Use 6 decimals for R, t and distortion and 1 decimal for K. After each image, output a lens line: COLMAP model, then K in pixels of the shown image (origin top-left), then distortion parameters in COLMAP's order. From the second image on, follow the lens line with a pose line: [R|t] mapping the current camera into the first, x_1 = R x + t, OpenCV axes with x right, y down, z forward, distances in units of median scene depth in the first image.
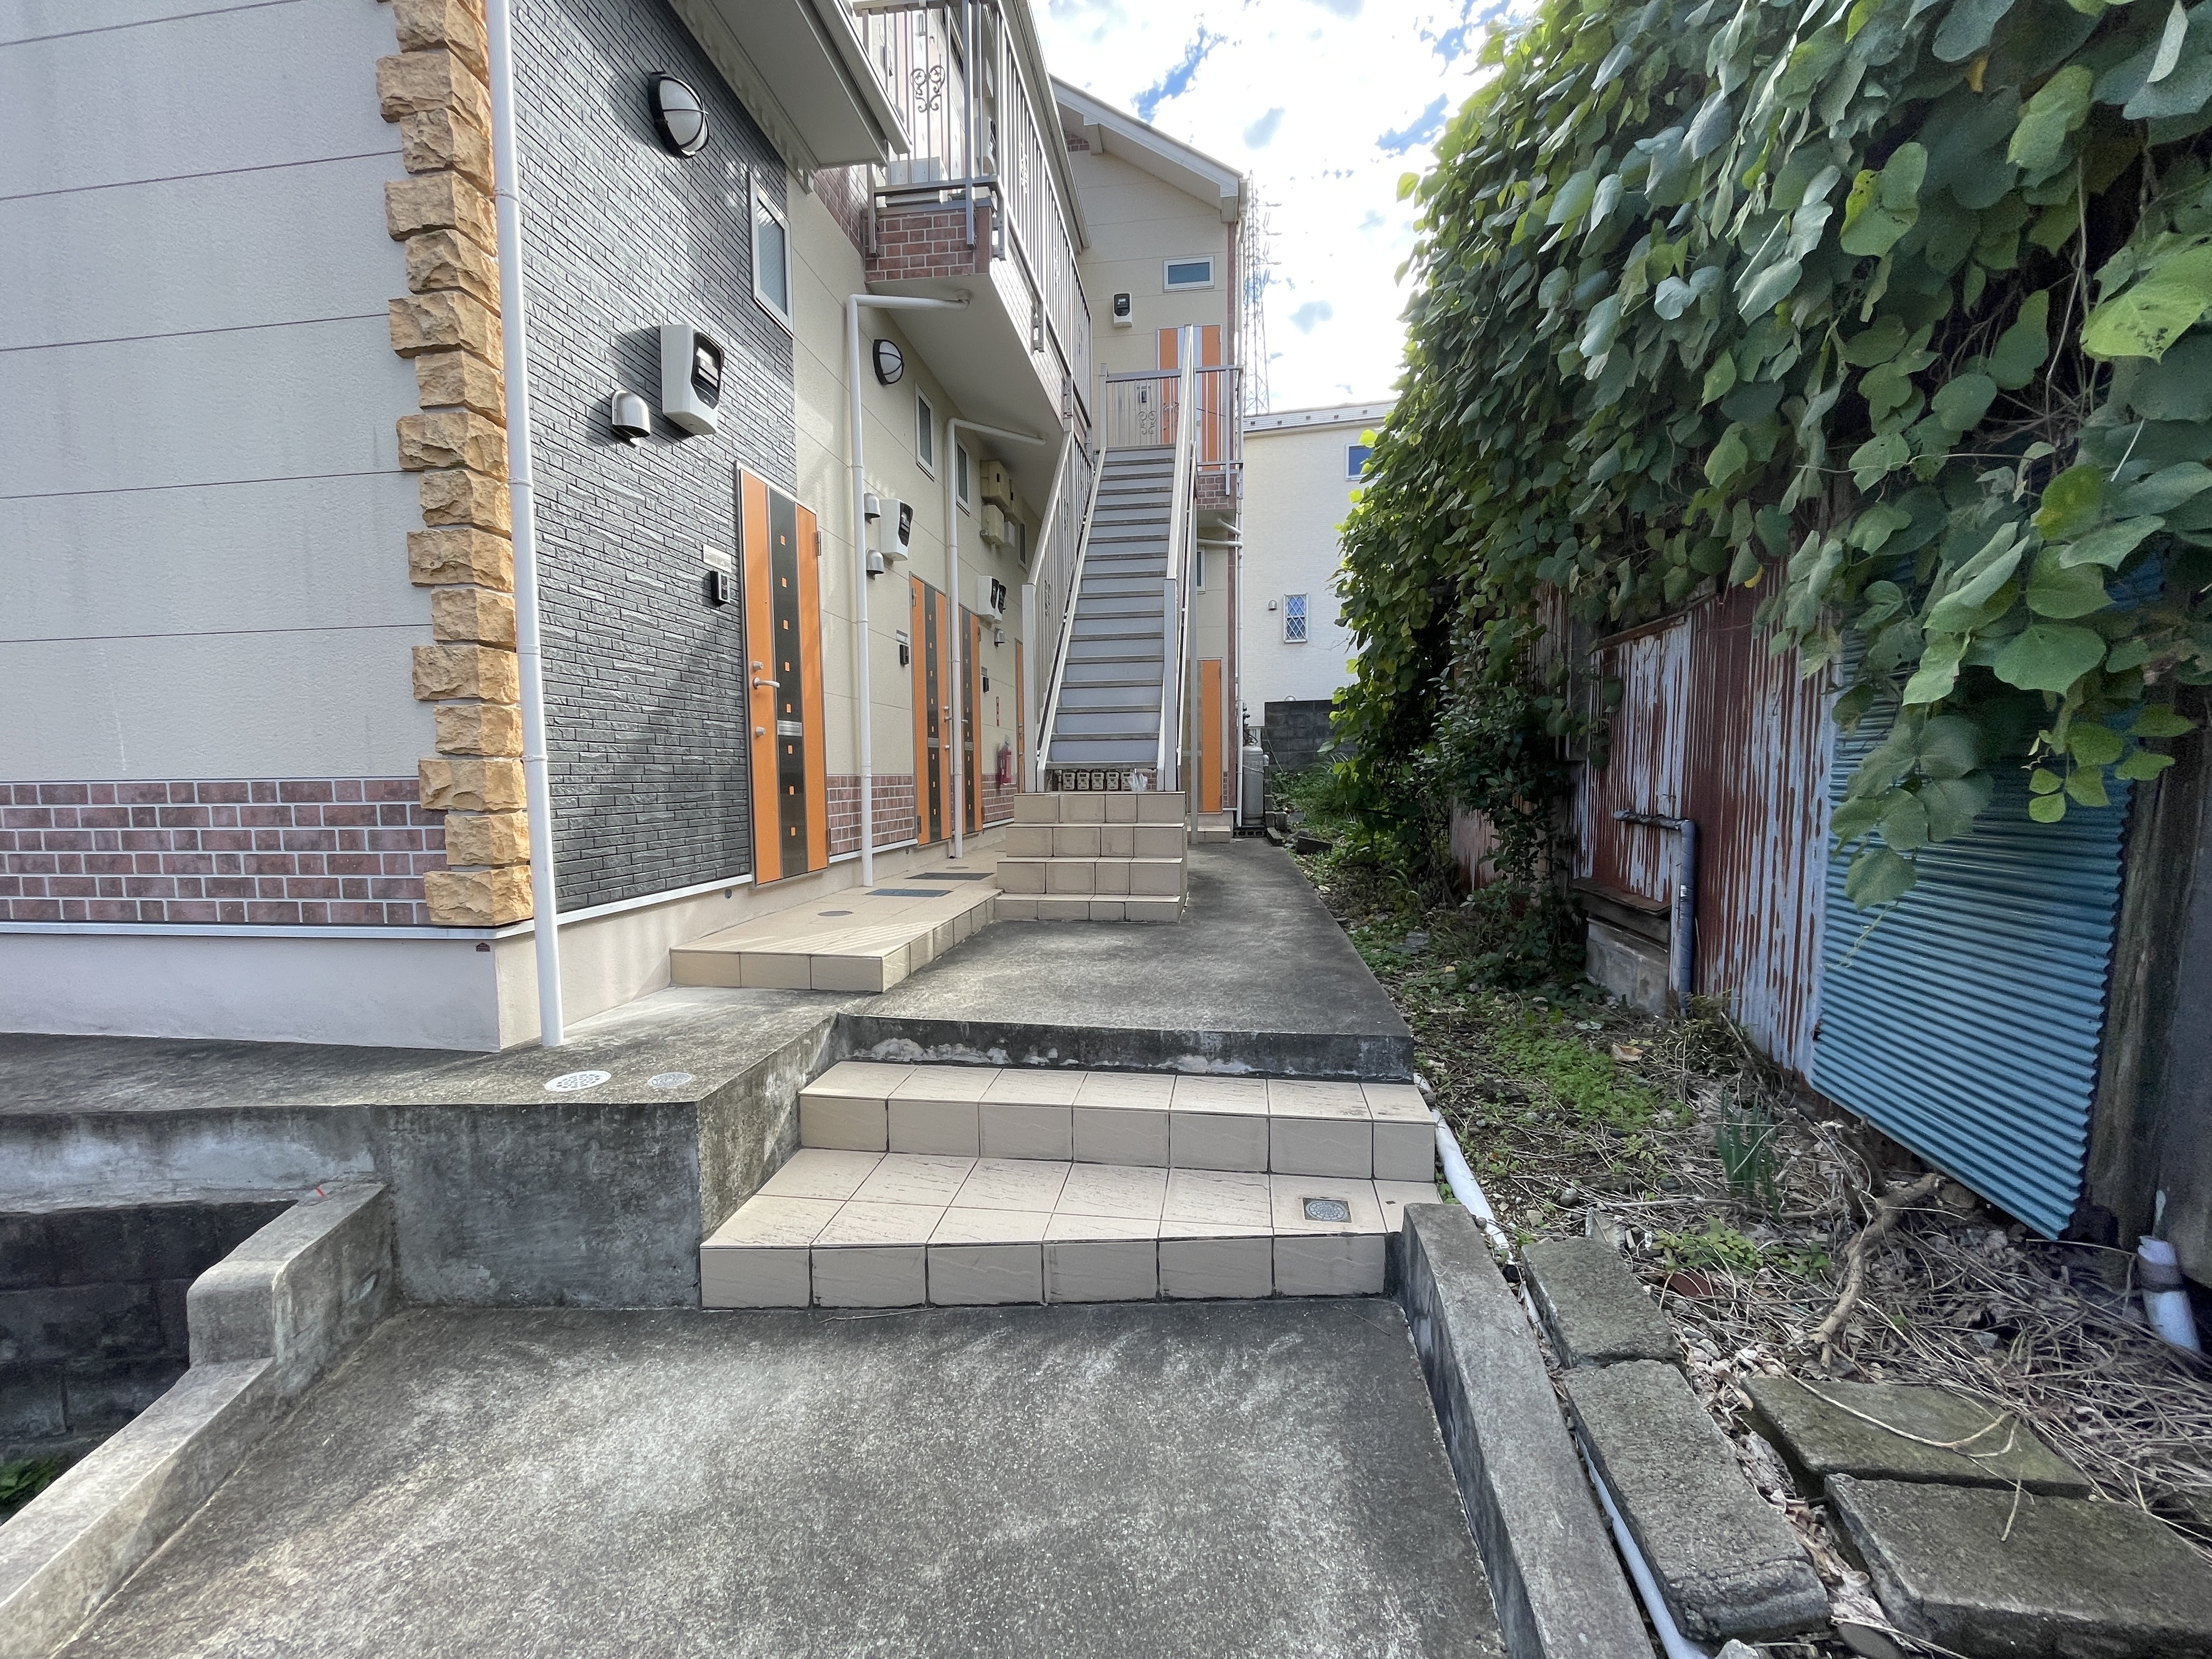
lens RADIAL K [[885.6, 0, 1106.9], [0, 885.6, 826.3], [0, 0, 1]] dist [-0.002079, -0.000283]
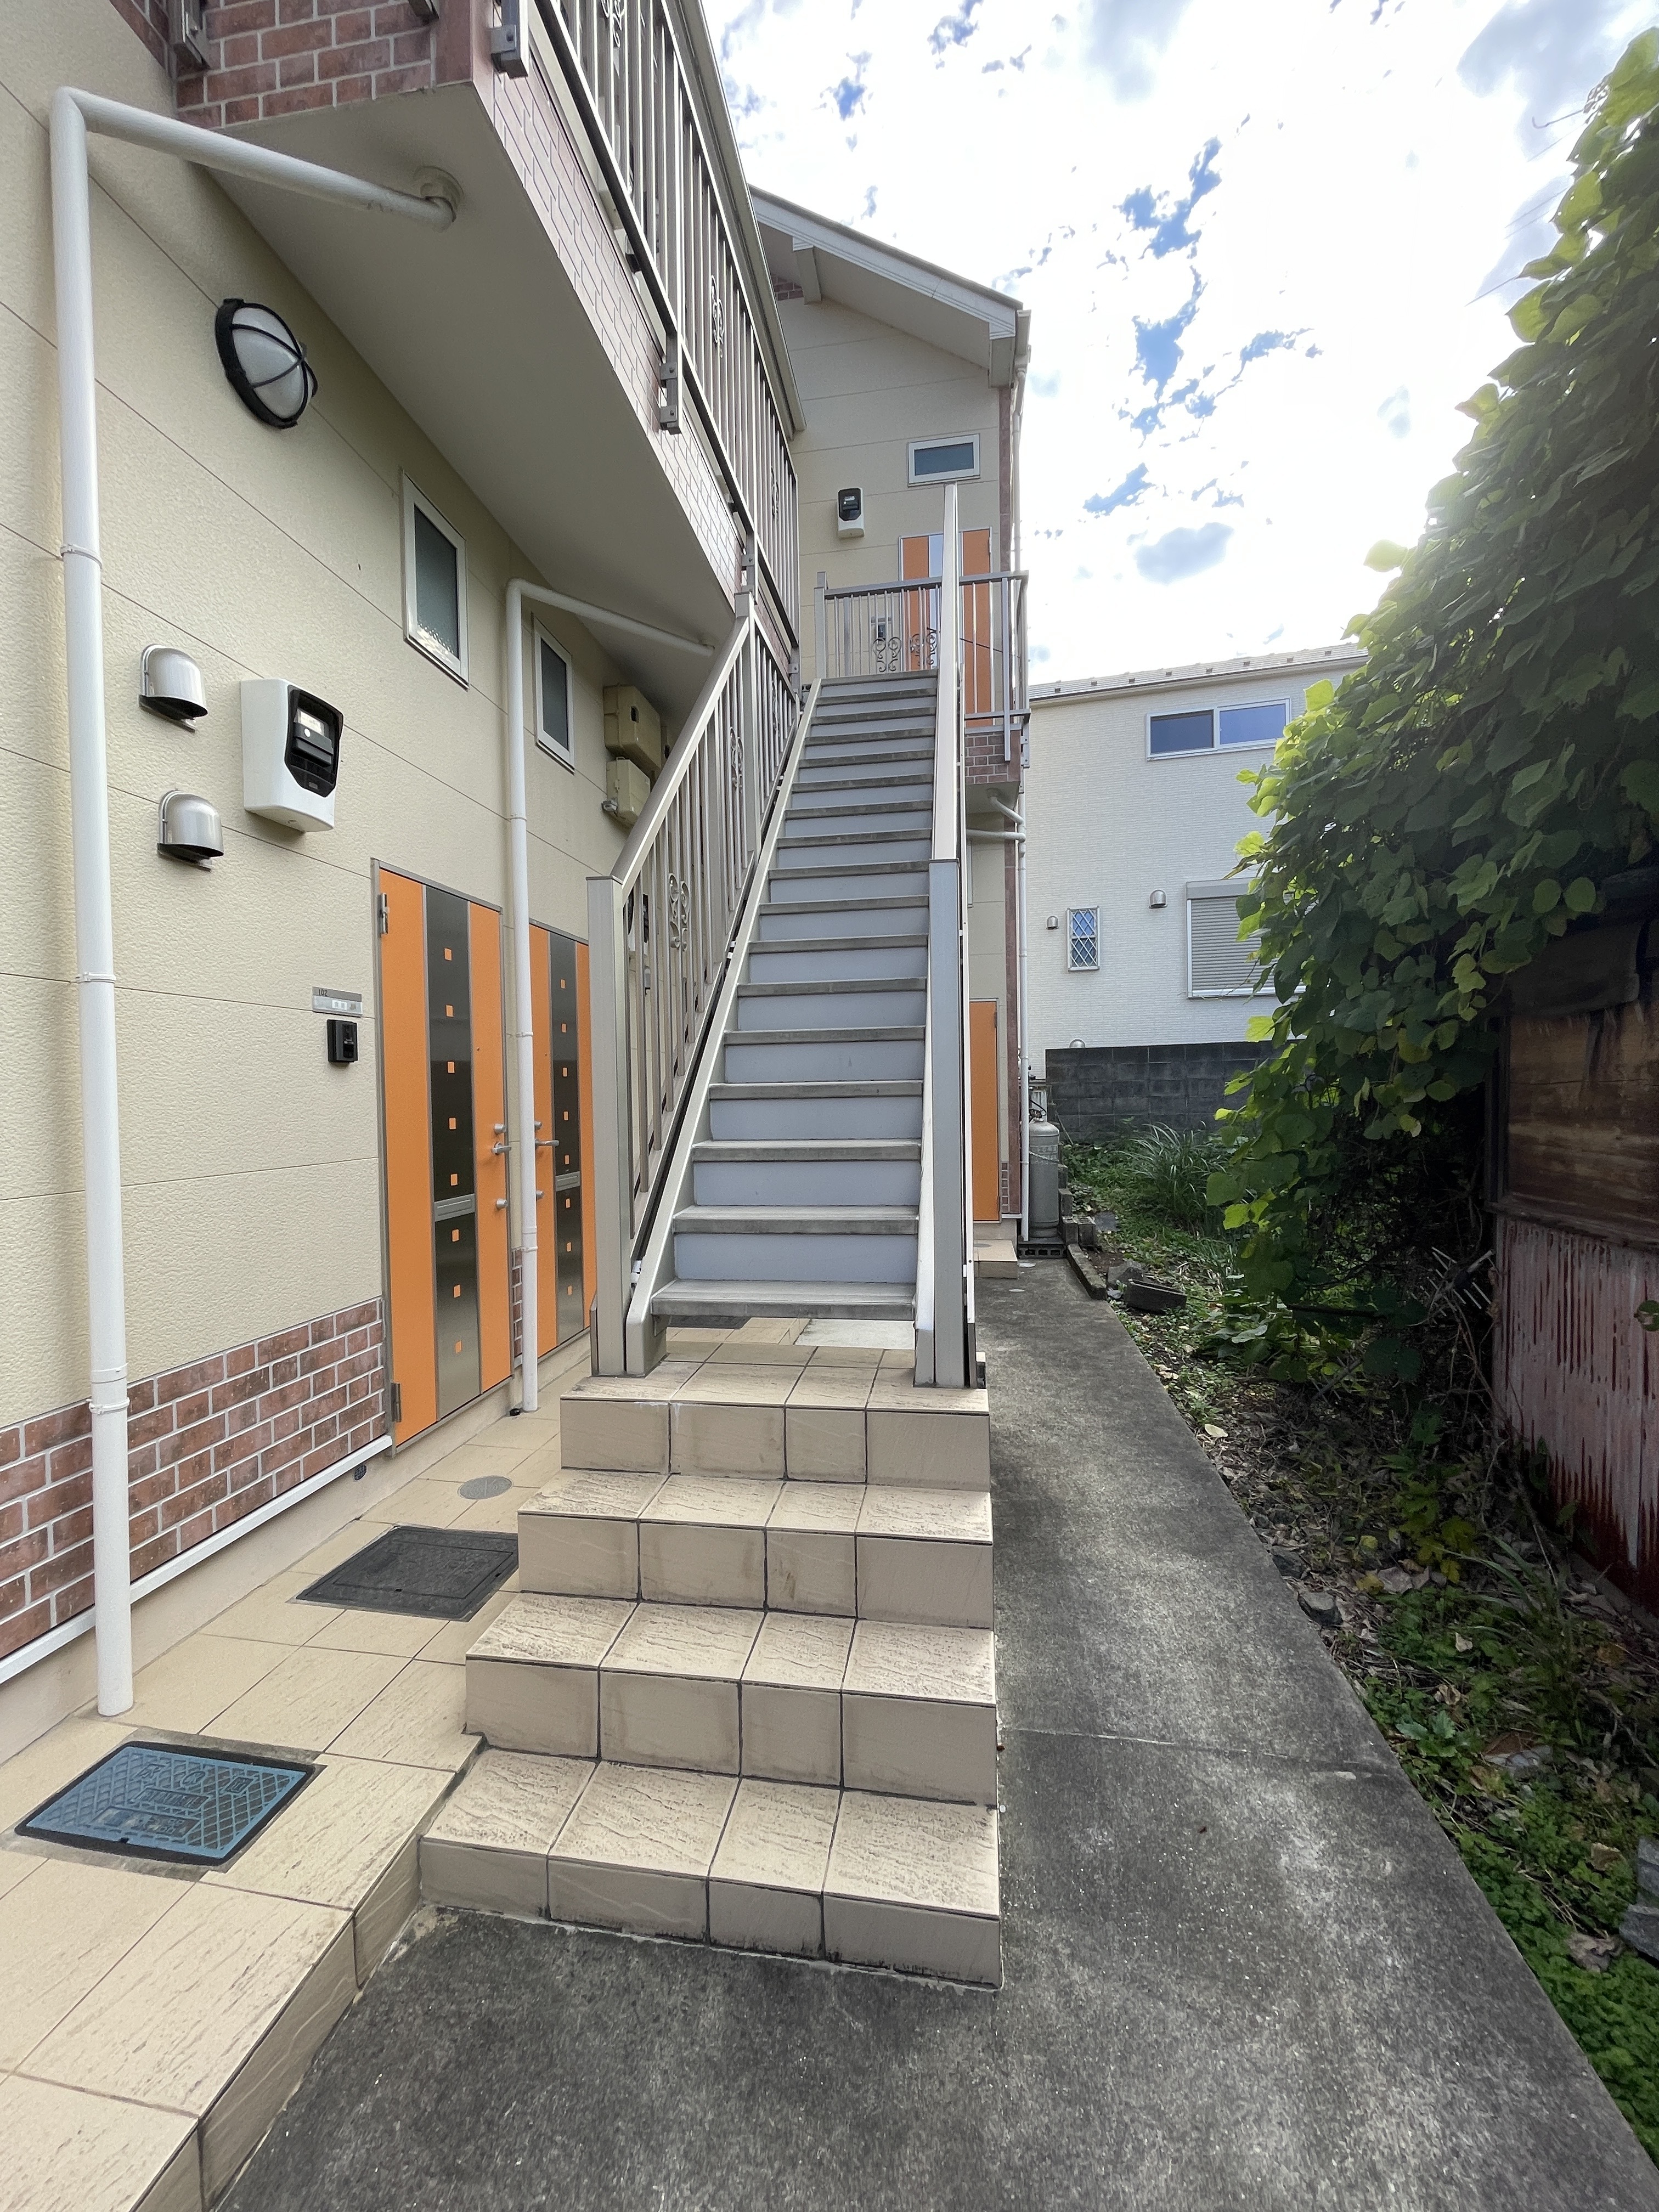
lens RADIAL K [[885.6, 0, 834.0], [0, 885.6, 1107.3], [0, 0, 1]] dist [-0.002079, -0.000283]
pose [[0.999788, -0.006386, -0.019587, 0.069051], [0.005574, 0.999134, -0.041222, -0.360269], [0.019833, 0.041104, 0.998958, 1.434561]]
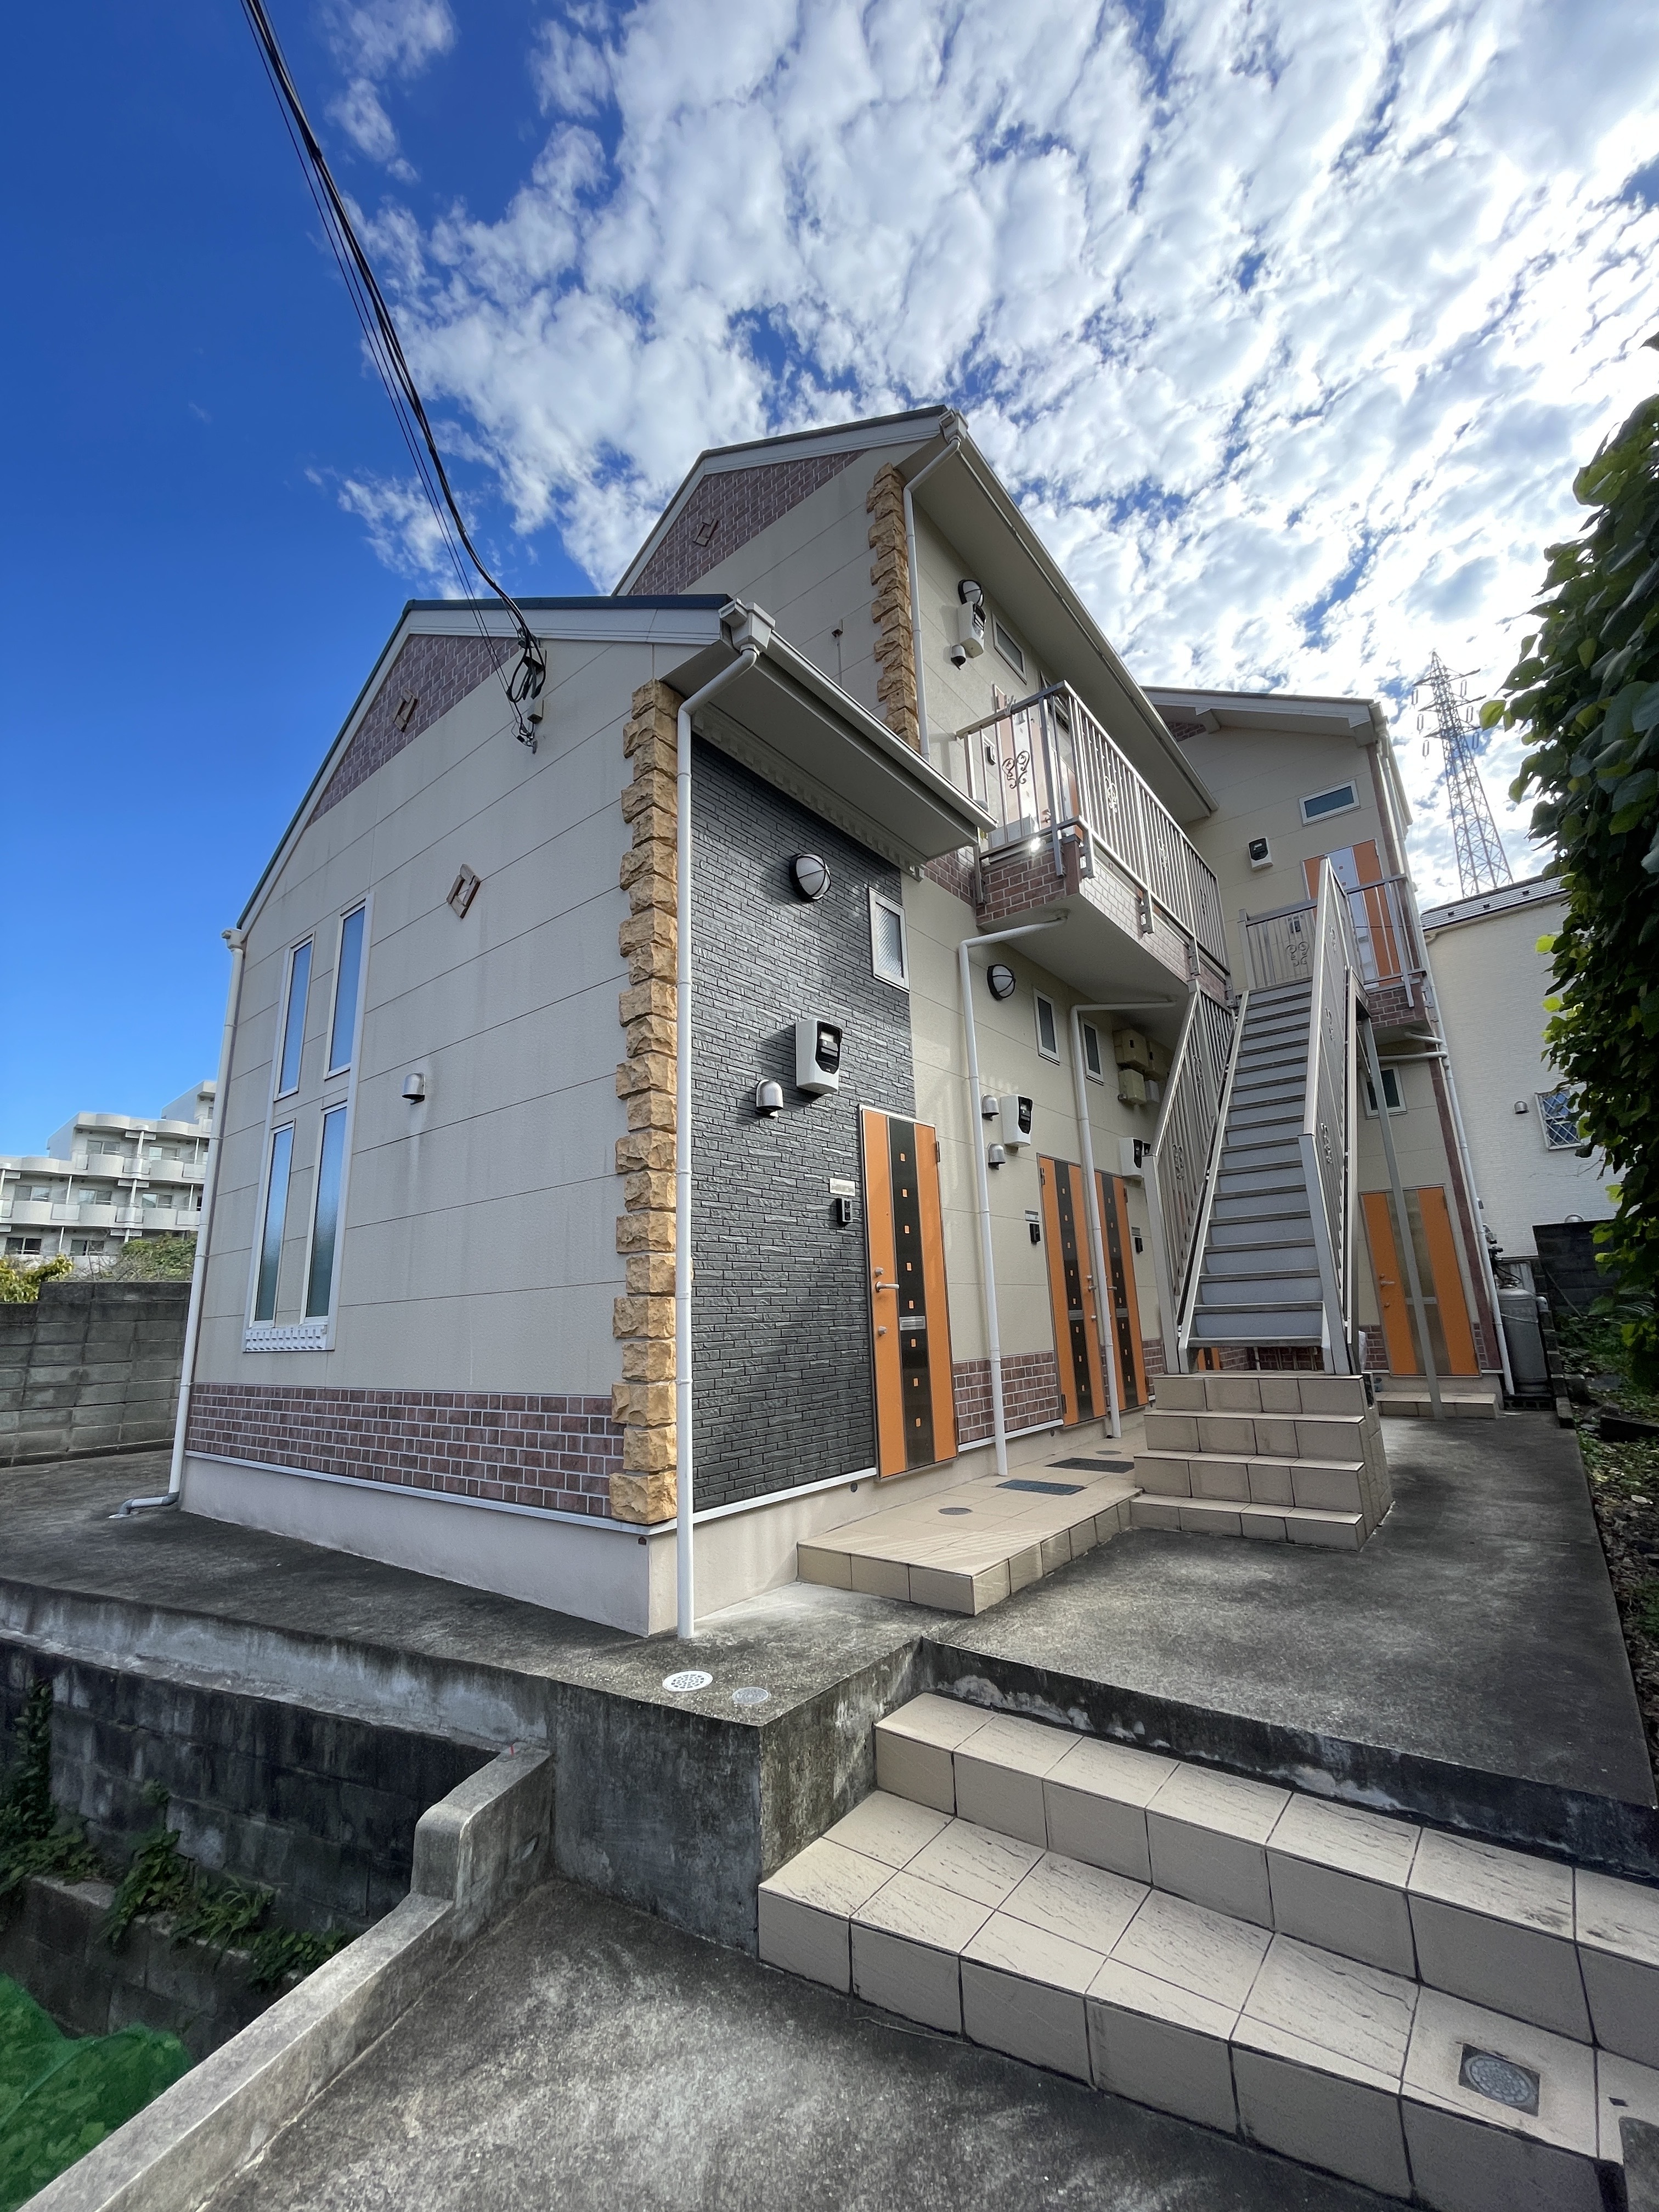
lens RADIAL K [[885.6, 0, 833.8], [0, 885.6, 1107.0], [0, 0, 1]] dist [-0.002079, -0.000283]
pose [[0.860050, -0.138818, -0.490961, 0.253168], [-0.003186, 0.960794, -0.277243, -0.119907], [0.510199, 0.240007, 0.825889, -0.041231]]
